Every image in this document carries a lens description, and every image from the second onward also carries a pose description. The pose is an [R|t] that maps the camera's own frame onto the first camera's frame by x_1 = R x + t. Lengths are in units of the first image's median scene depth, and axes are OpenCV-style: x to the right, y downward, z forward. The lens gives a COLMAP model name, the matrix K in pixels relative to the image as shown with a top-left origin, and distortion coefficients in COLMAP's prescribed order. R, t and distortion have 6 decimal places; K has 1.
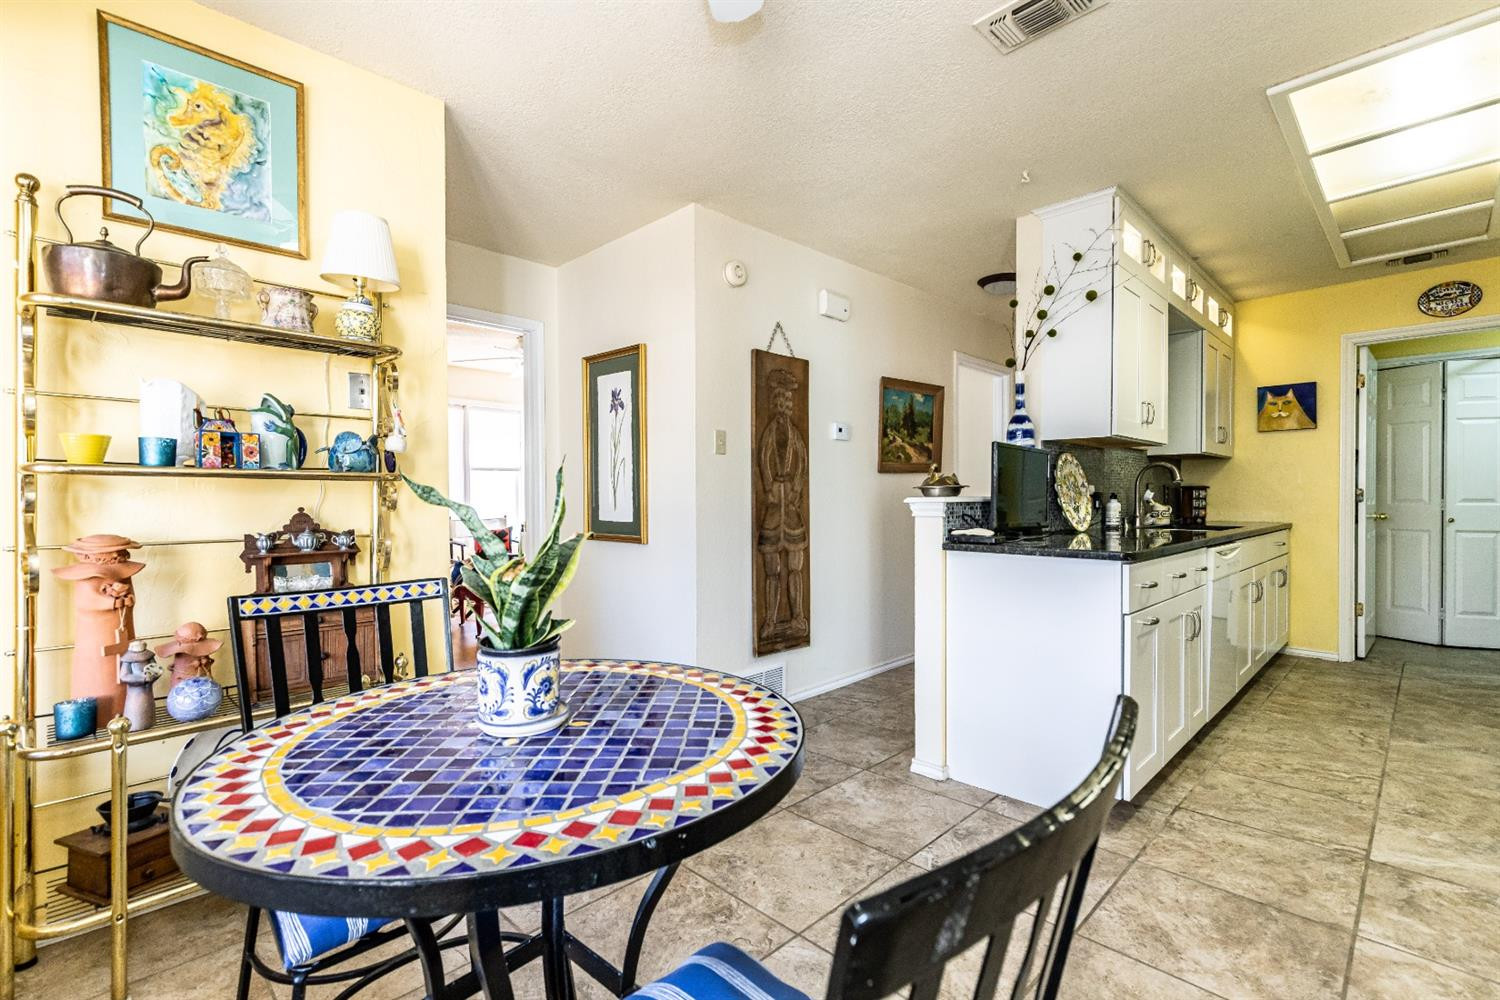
lens RADIAL K [[675.8, 0, 744.3], [0, 675.8, 500.2], [0, 0, 1]] dist [0.005007, -0.000636]
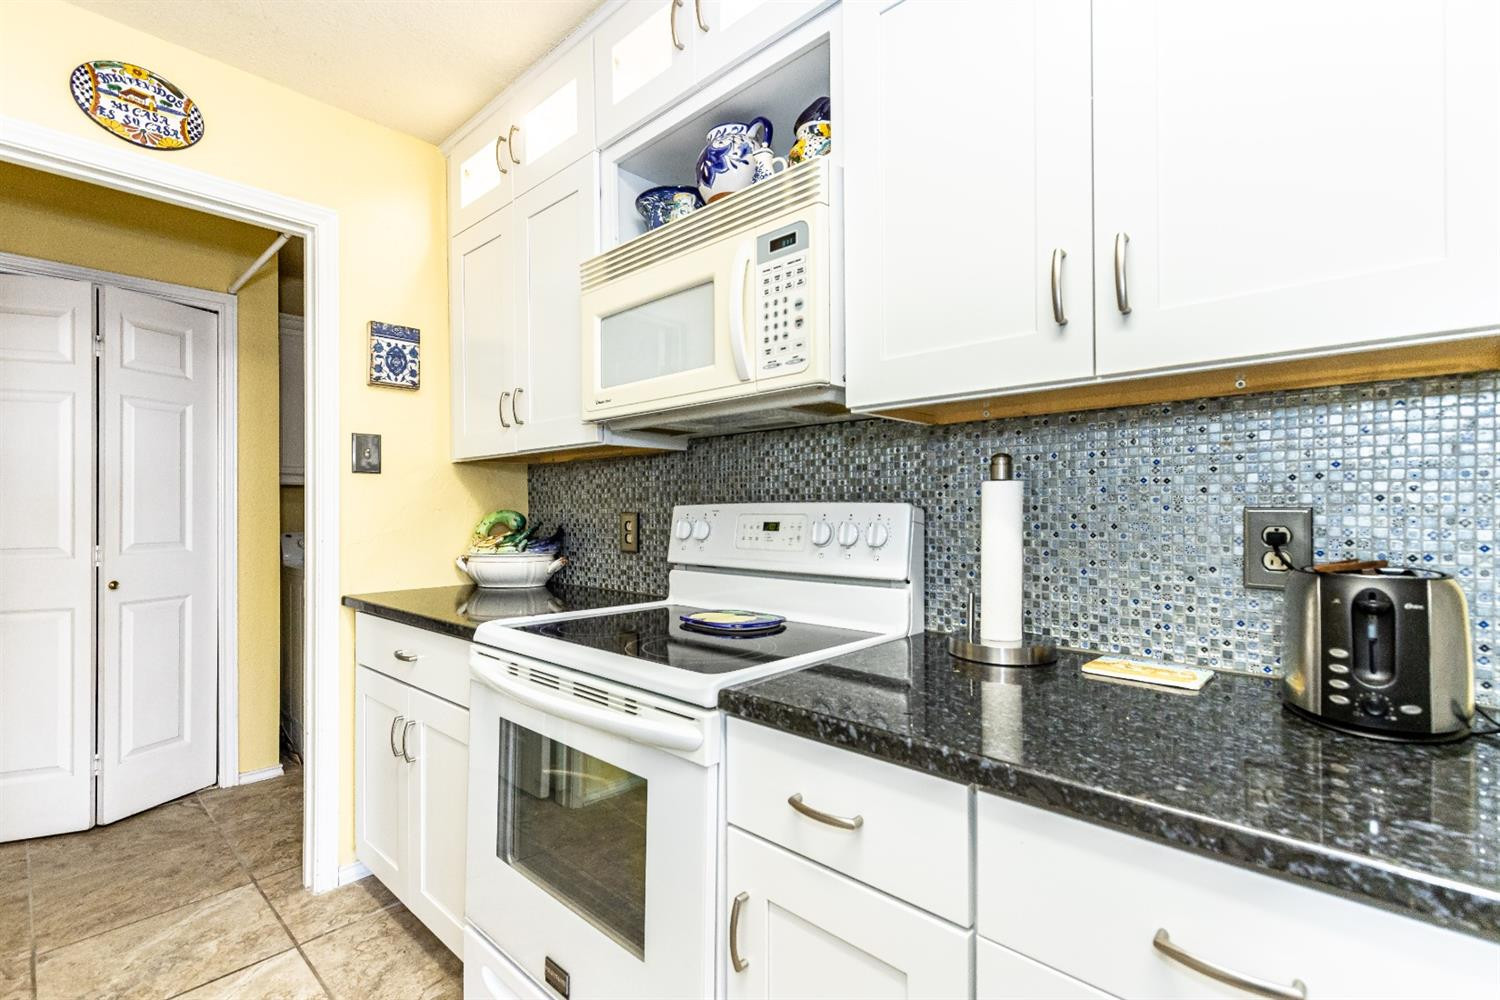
lens RADIAL K [[673.9, 0, 747.6], [0, 673.9, 506.6], [0, 0, 1]] dist [0.006328, 0.000075]
pose [[-0.048303, 0.008497, 0.998797, 0.628896], [0.007711, 0.999937, -0.008134, -0.029623], [-0.998803, 0.007309, -0.048365, 0.682802]]
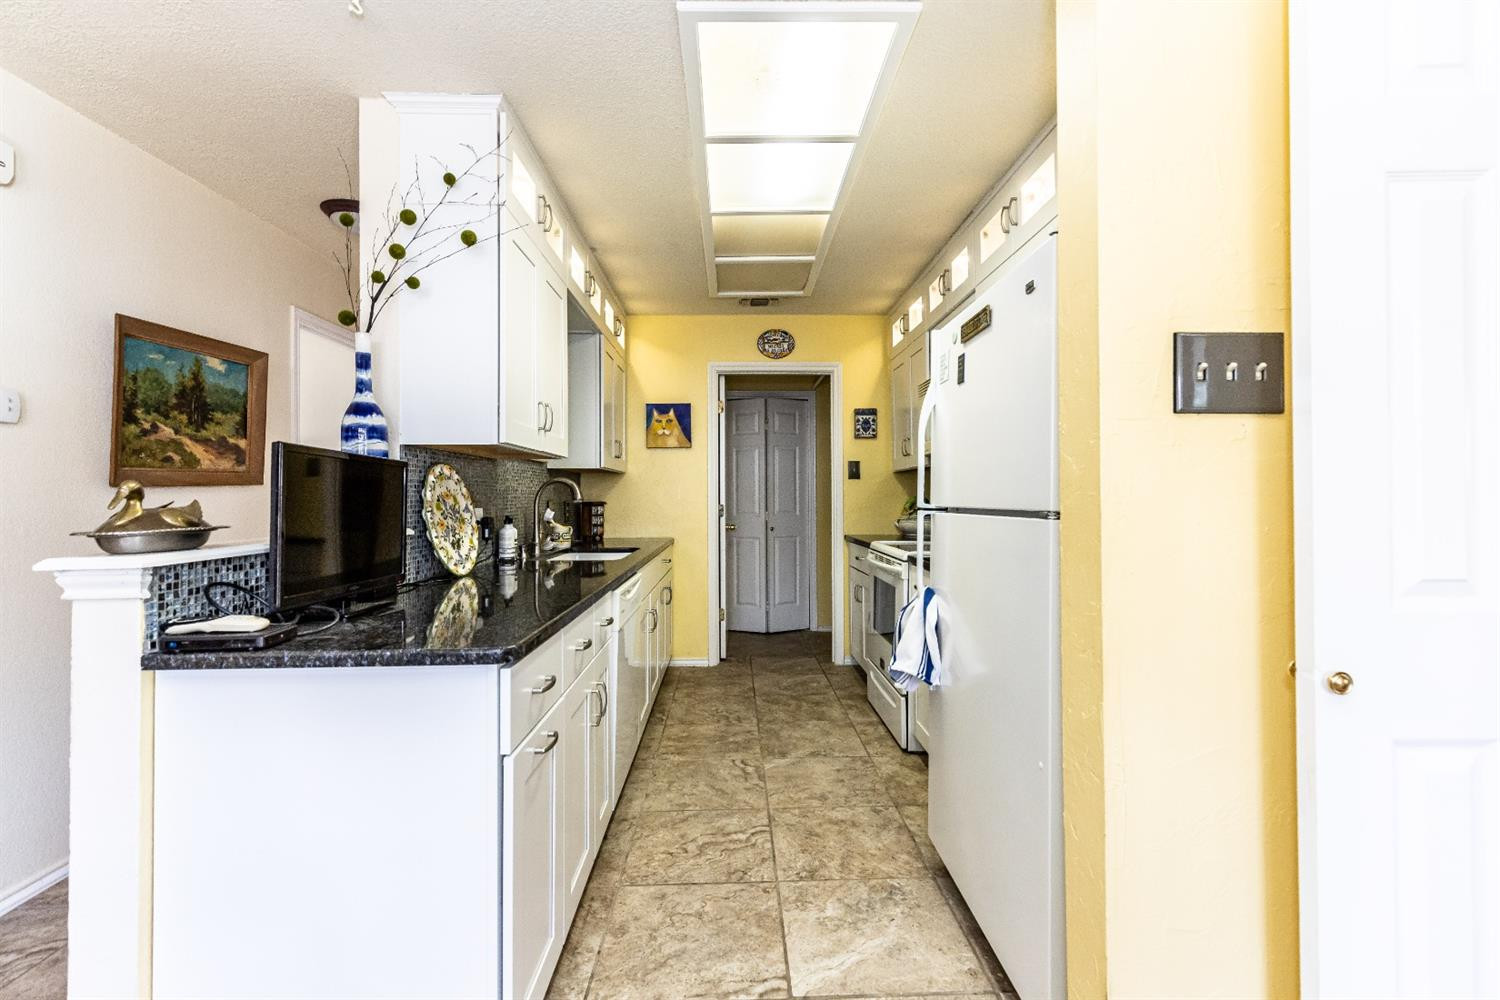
lens RADIAL K [[675.8, 0, 744.3], [0, 675.8, 500.2], [0, 0, 1]] dist [0.005007, -0.000636]
pose [[0.687389, -0.004230, 0.726277, 0.162723], [0.007438, 0.999972, -0.001216, -0.026376], [-0.726251, 0.006238, 0.687401, 0.258930]]
